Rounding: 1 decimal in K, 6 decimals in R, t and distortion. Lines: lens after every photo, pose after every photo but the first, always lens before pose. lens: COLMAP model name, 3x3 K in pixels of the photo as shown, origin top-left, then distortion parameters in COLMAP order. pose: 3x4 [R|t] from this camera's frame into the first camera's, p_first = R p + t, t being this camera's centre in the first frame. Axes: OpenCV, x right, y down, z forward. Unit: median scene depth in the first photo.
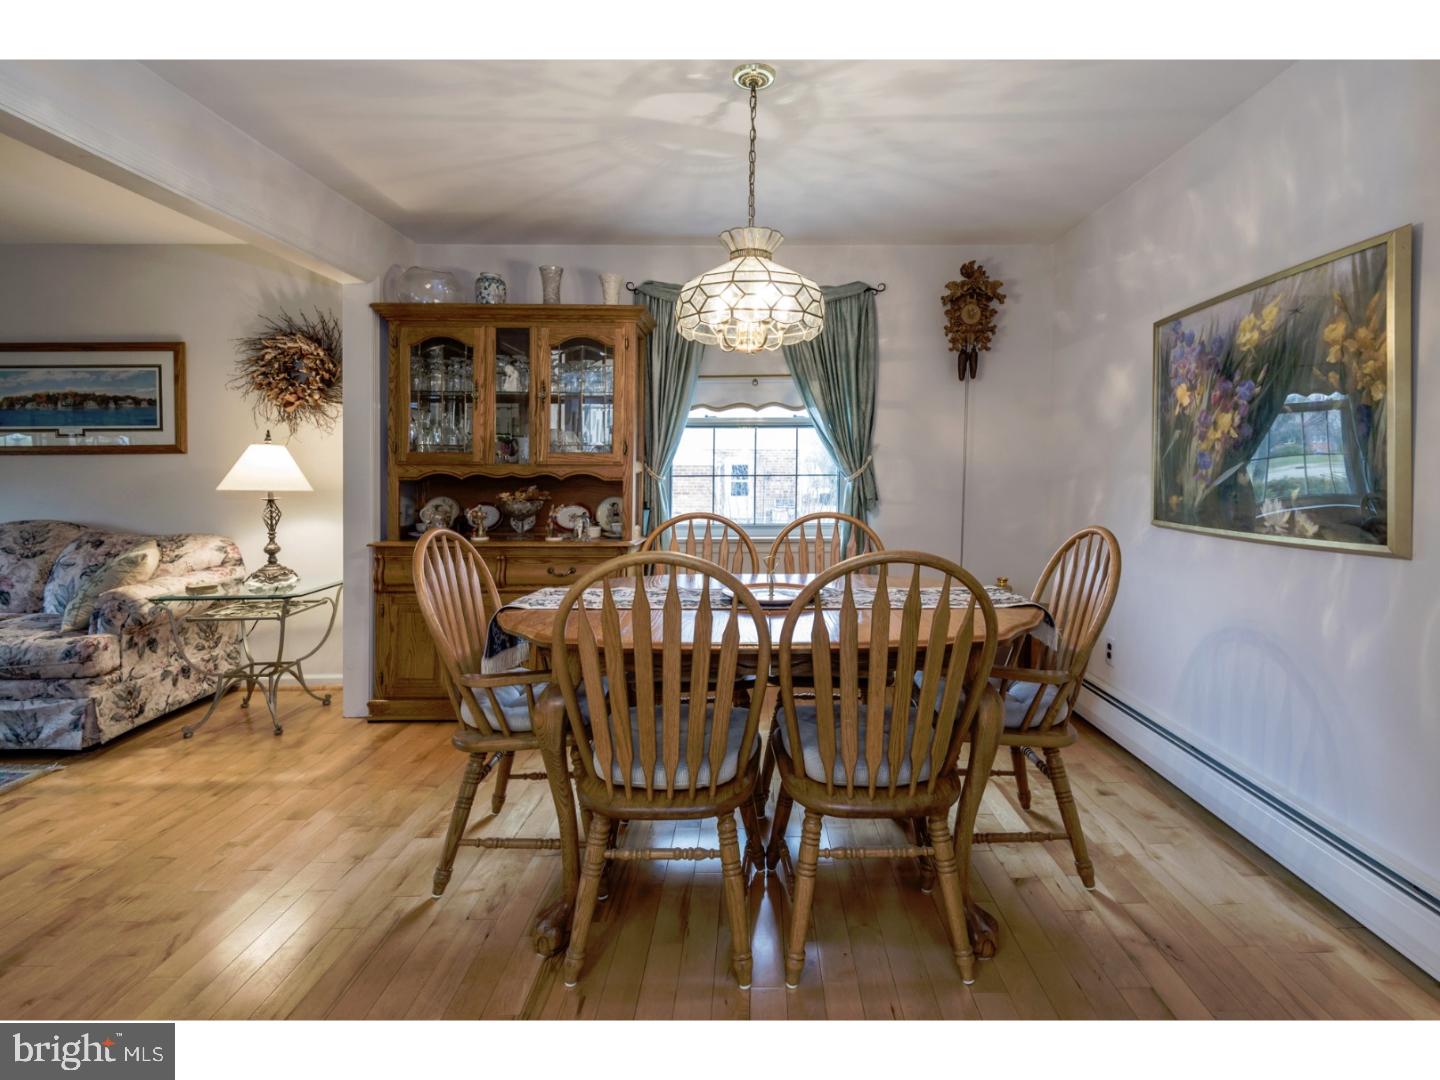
lens RADIAL K [[688.0, 0, 769.9], [0, 688.0, 513.9], [0, 0, 1]] dist [0.004700, -0.007041]
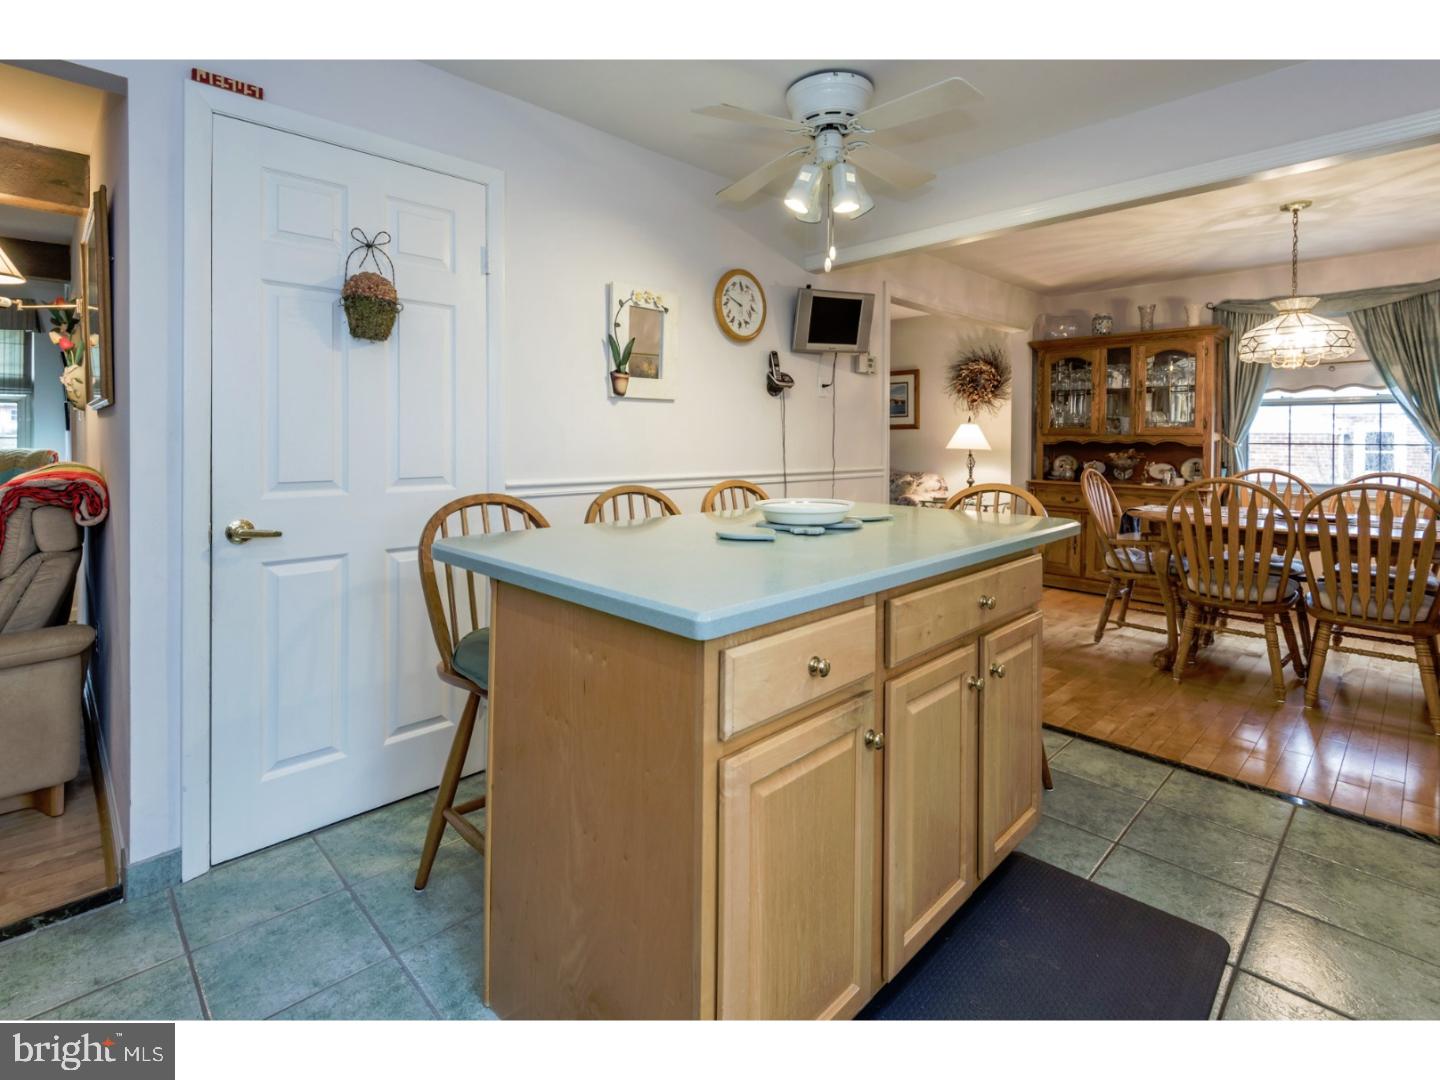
lens RADIAL K [[688.0, 0, 706.5], [0, 688.0, 415.3], [0, 0, 1]] dist [0.004700, -0.007041]
pose [[0.671863, -0.020459, -0.740393, 0.153786], [-0.051713, 0.995883, -0.074445, 0.048051], [0.738868, 0.088305, 0.668039, -0.727994]]
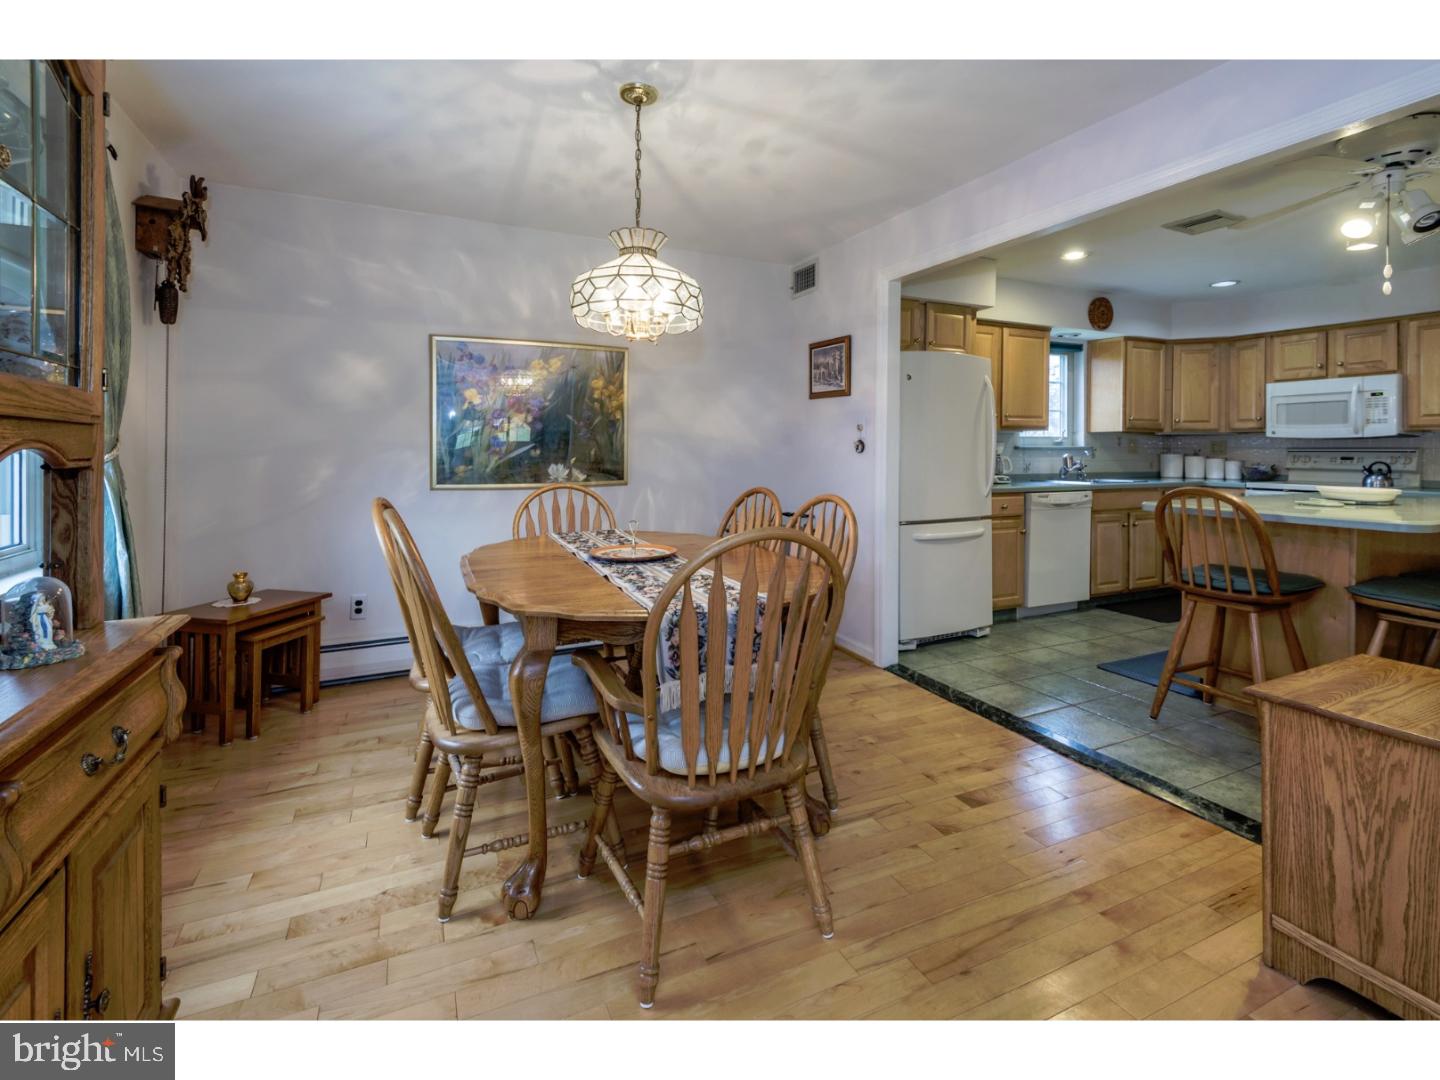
lens RADIAL K [[688.0, 0, 708.4], [0, 688.0, 478.1], [0, 0, 1]] dist [0.004700, -0.007041]
pose [[-0.416286, -0.021899, 0.908970, -0.698863], [0.056450, 0.997159, 0.049877, -0.033511], [-0.907480, 0.072074, -0.413867, 0.877438]]
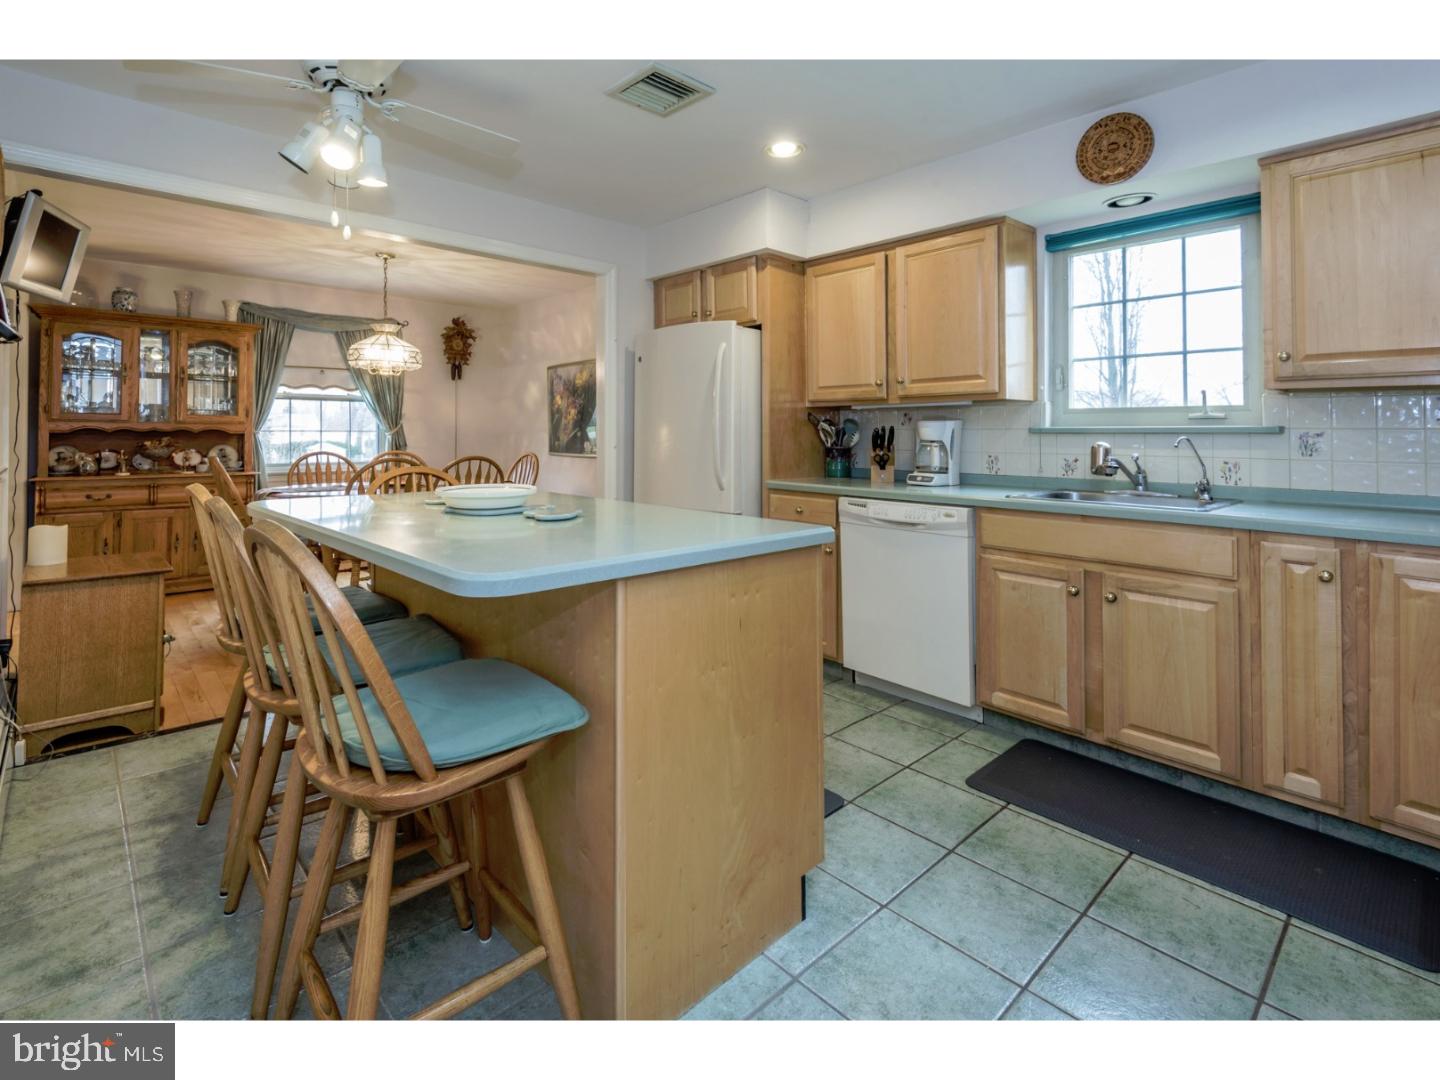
lens RADIAL K [[688.0, 0, 702.0], [0, 688.0, 427.4], [0, 0, 1]] dist [0.004700, -0.007041]
pose [[0.745245, 0.013261, 0.666659, -0.480493], [0.031561, 0.997980, -0.055133, 0.056205], [-0.666044, 0.062128, 0.743321, -0.851610]]
